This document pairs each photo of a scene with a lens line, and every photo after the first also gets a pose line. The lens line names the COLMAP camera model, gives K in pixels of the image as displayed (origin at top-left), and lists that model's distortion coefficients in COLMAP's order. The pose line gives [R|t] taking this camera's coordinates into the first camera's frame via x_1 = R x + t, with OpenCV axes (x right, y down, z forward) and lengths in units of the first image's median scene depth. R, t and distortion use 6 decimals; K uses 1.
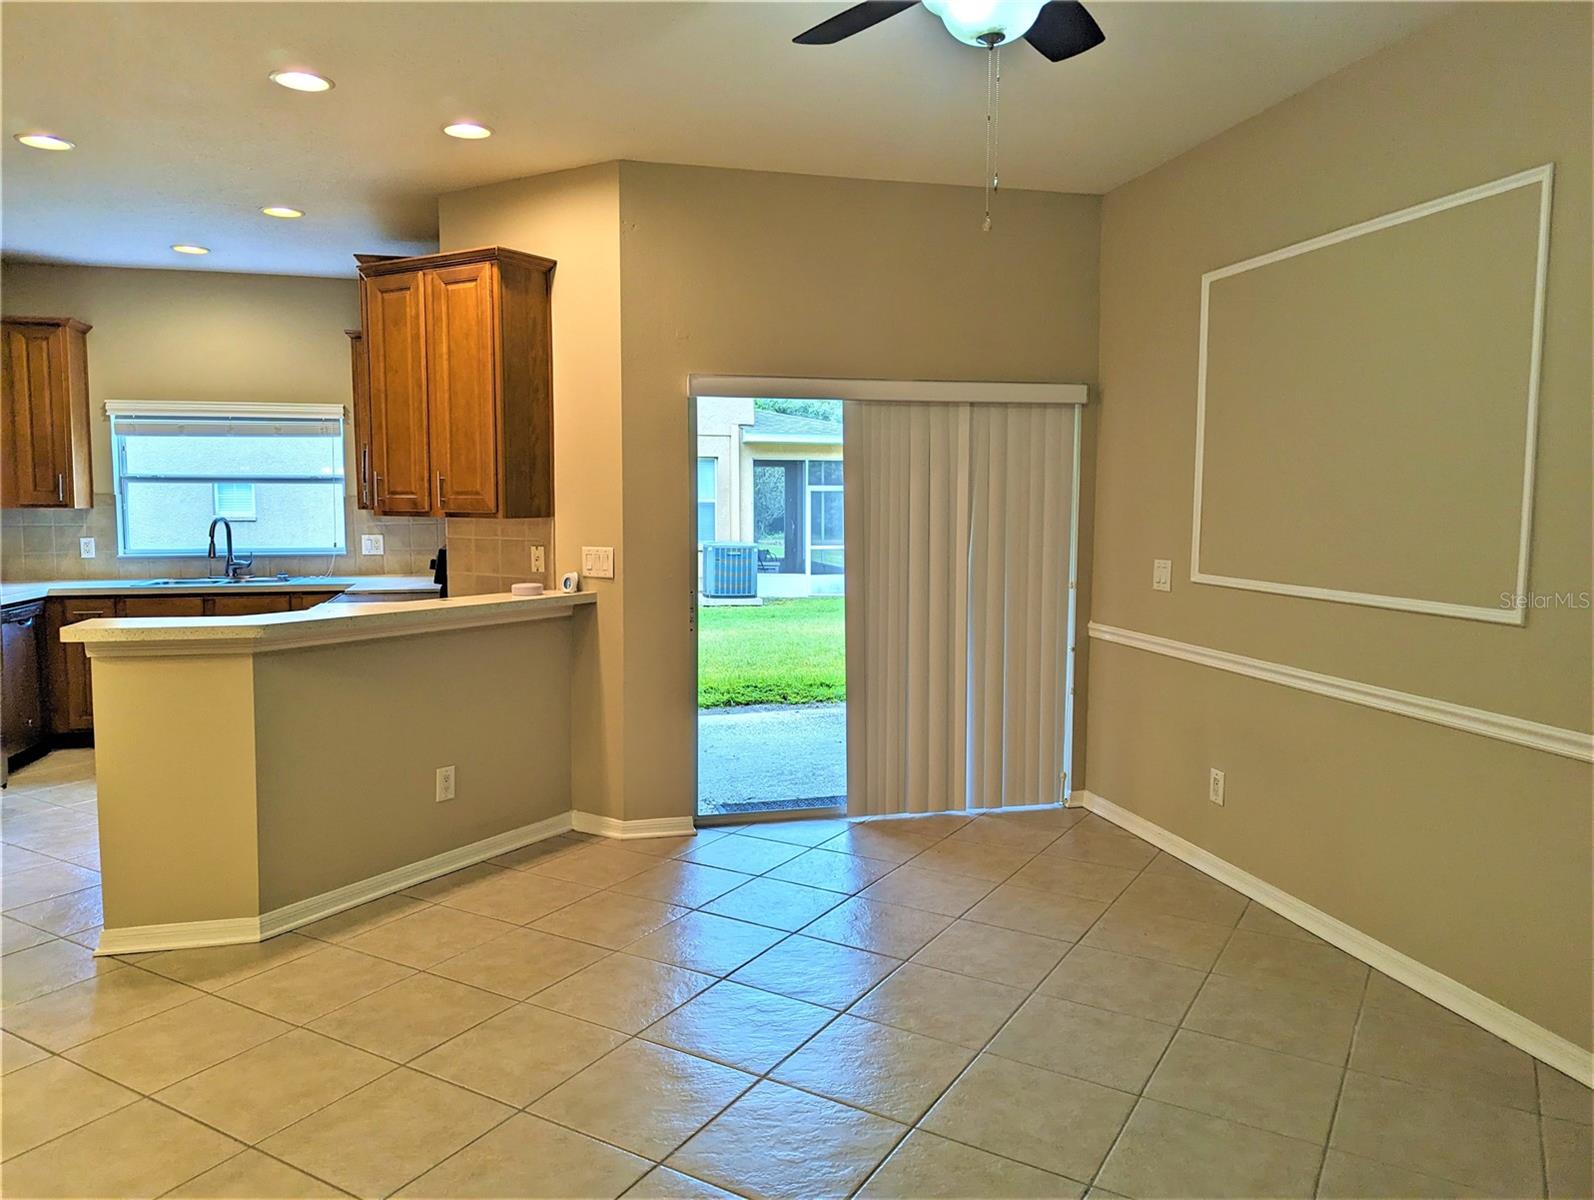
lens RADIAL K [[1121.4, 0, 796.8], [0, 1121.4, 583.3], [0, 0, 1]] dist [0.059073, -0.065518]
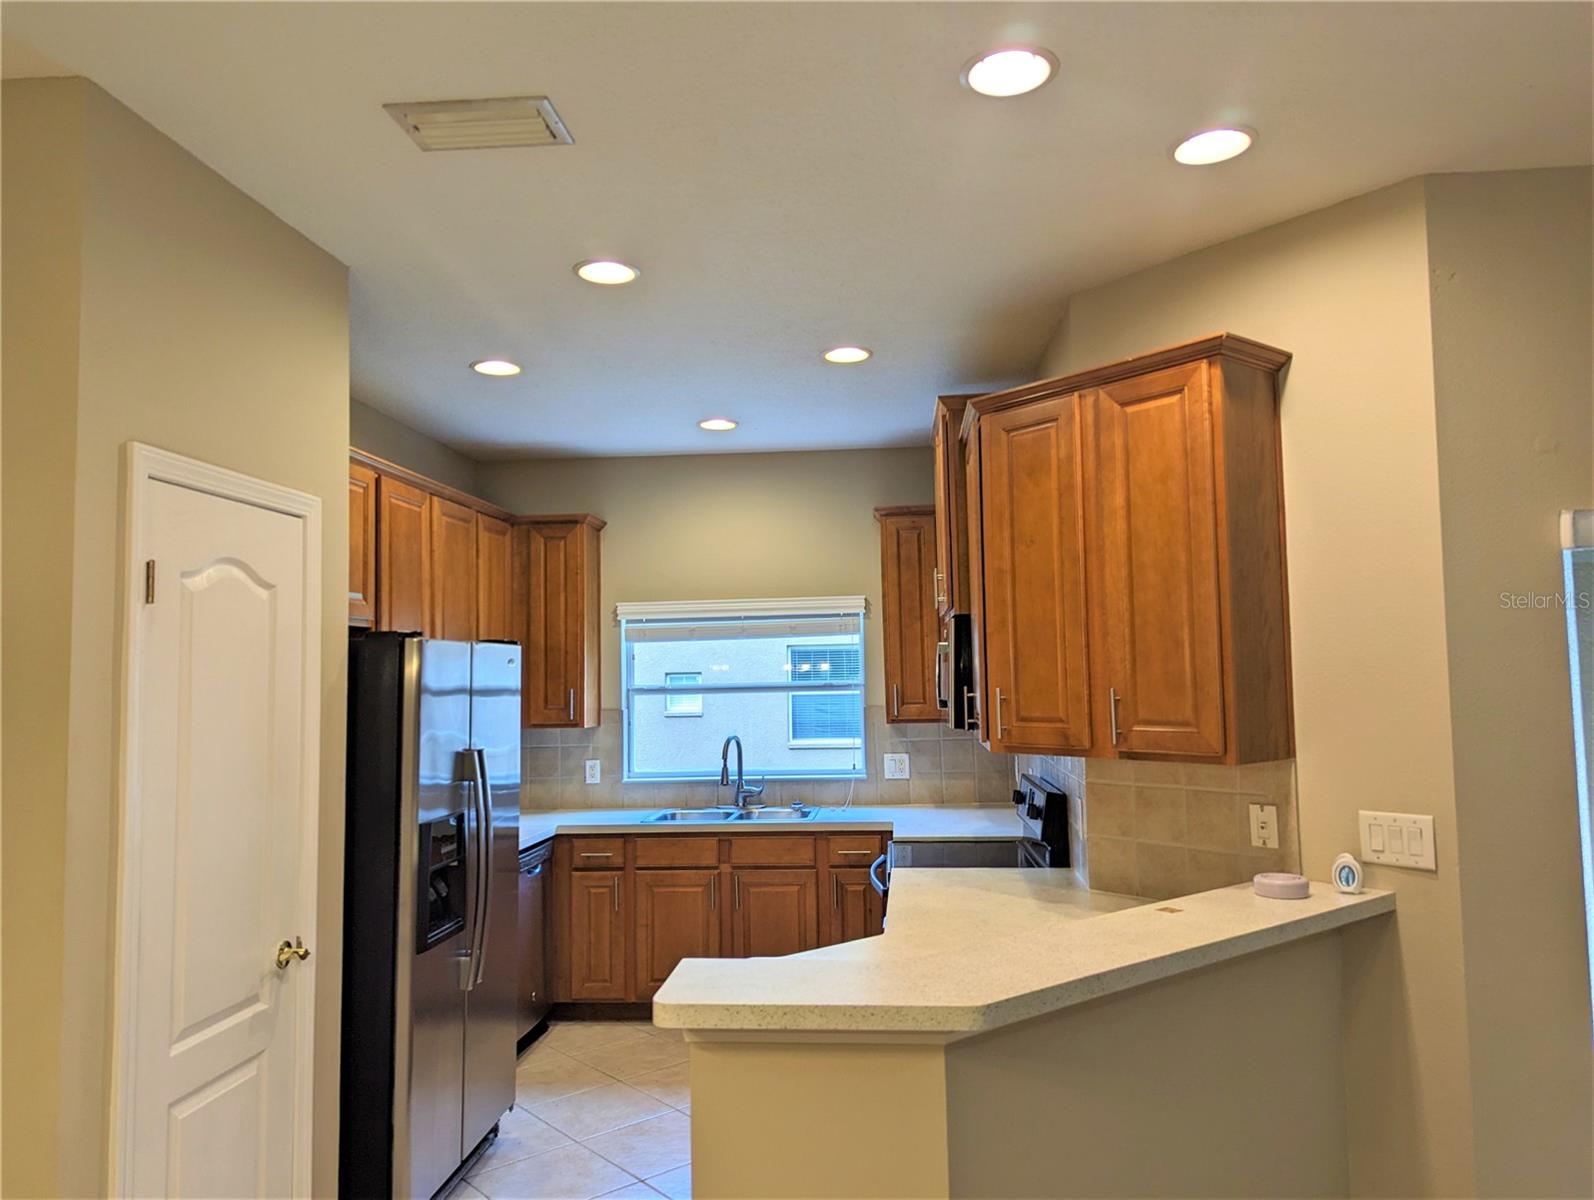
lens RADIAL K [[1130.1, 0, 797.0], [0, 1130.1, 600.0], [0, 0, 1]] dist [0.060688, -0.000948]
pose [[0.943083, -0.042390, -0.329846, -0.198429], [-0.006147, 0.989452, -0.144733, -0.039523], [0.332502, 0.138523, 0.932874, 0.239740]]
